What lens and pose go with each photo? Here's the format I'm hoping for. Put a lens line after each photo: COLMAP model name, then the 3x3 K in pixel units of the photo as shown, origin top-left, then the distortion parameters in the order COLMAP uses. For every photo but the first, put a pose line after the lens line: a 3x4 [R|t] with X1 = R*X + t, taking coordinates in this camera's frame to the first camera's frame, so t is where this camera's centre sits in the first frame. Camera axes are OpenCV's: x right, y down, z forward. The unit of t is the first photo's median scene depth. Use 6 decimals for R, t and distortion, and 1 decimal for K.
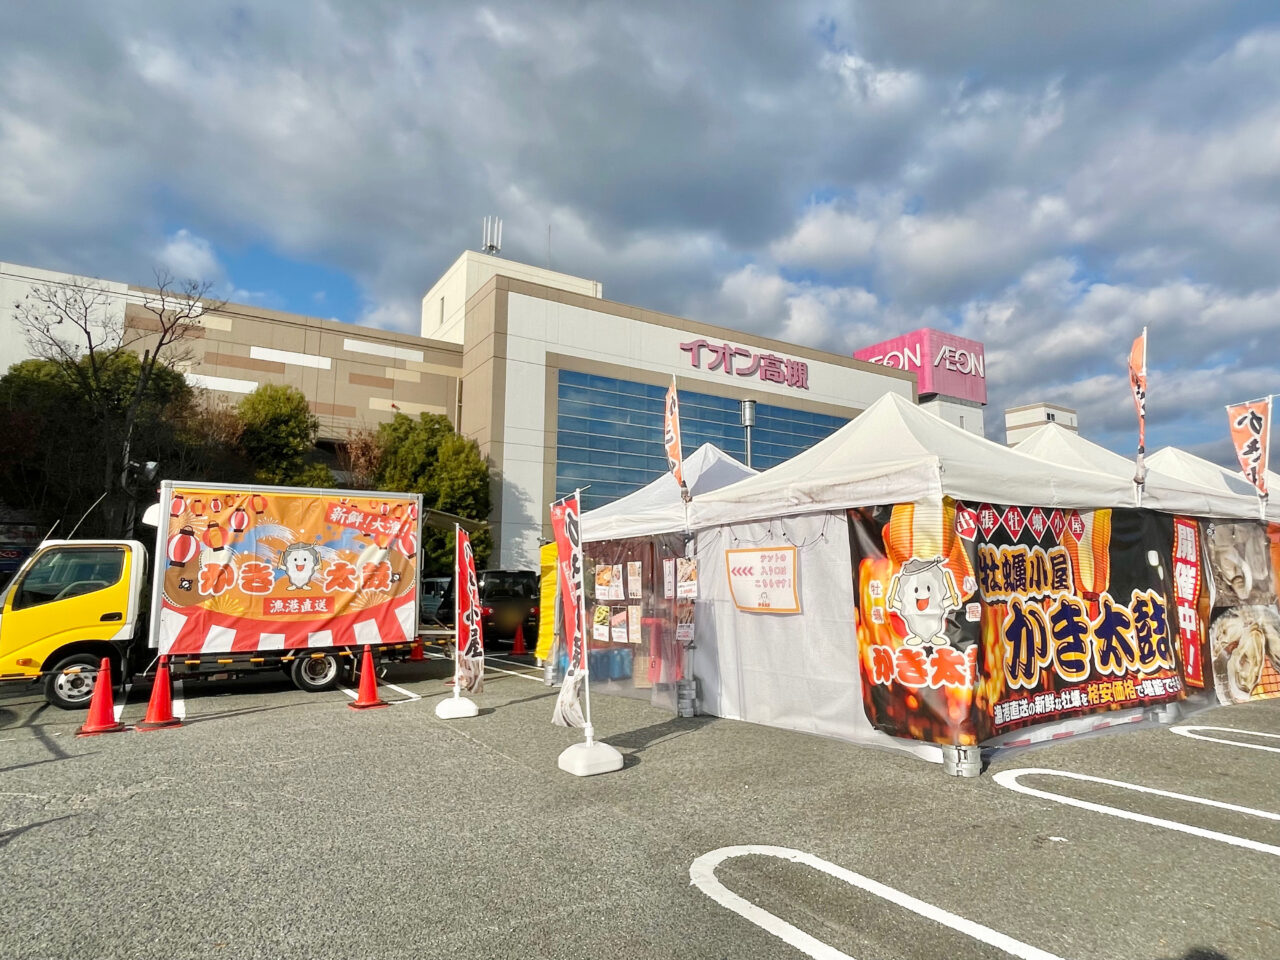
lens RADIAL K [[735.3, 0, 642.6], [0, 735.3, 487.5], [0, 0, 1]] dist [0.026043, 0.001274]
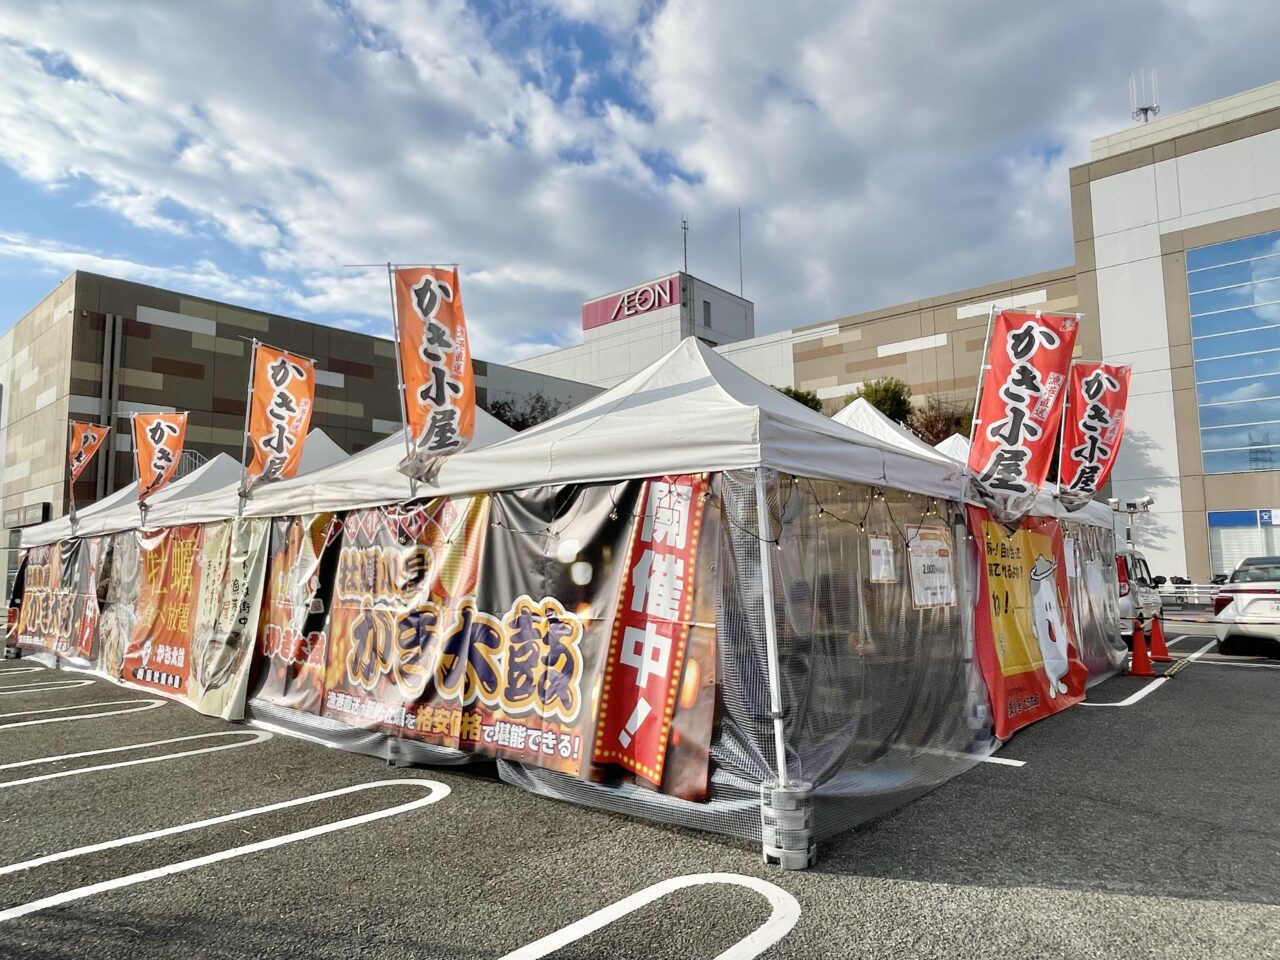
lens RADIAL K [[794.3, 0, 639.6], [0, 794.3, 468.5], [0, 0, 1]] dist [-0.028353, 0.001990]
pose [[0.267943, -0.112375, -0.956859, 1.466385], [0.137526, 0.987465, -0.077459, 0.094840], [0.953569, -0.110838, 0.280039, 0.941142]]
